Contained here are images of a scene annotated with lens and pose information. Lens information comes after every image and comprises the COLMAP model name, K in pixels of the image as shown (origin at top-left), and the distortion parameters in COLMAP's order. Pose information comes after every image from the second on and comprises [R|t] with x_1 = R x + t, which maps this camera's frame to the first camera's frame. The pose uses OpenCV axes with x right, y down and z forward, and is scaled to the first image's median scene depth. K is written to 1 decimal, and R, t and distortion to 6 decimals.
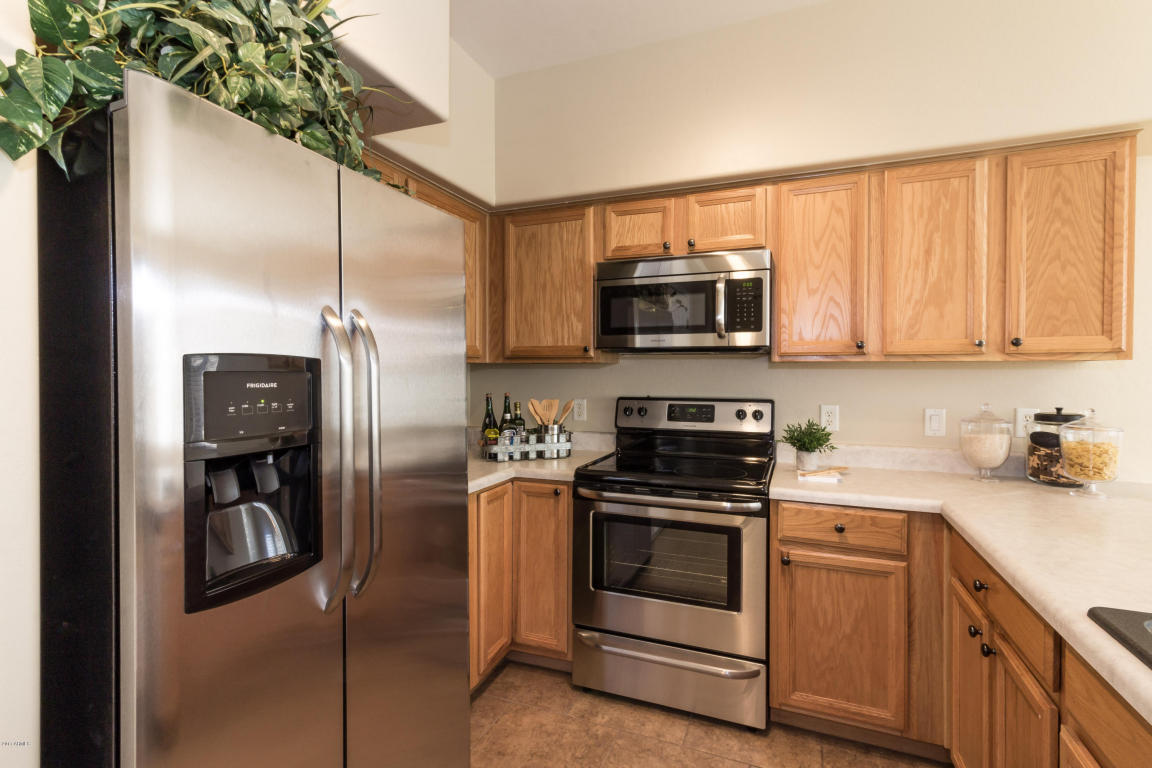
lens RADIAL K [[545.1, 0, 575.9], [0, 545.1, 377.7], [0, 0, 1]] dist [0.009078, 0.000353]
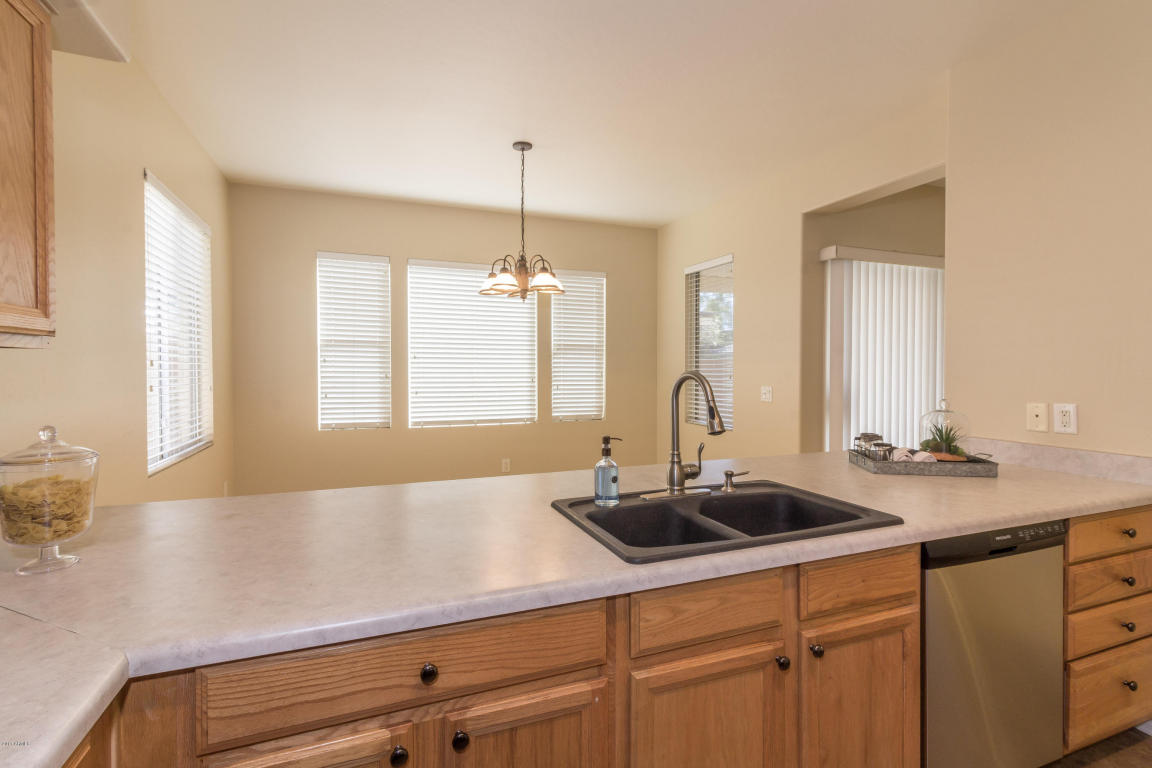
lens RADIAL K [[534.0, 0, 574.5], [0, 534.0, 378.6], [0, 0, 1]] dist [0.002638, 0.000168]
pose [[-0.685210, -0.015678, 0.728177, 0.074830], [0.007989, 0.999546, 0.029038, -0.010406], [-0.728301, 0.025714, -0.684774, 0.888350]]
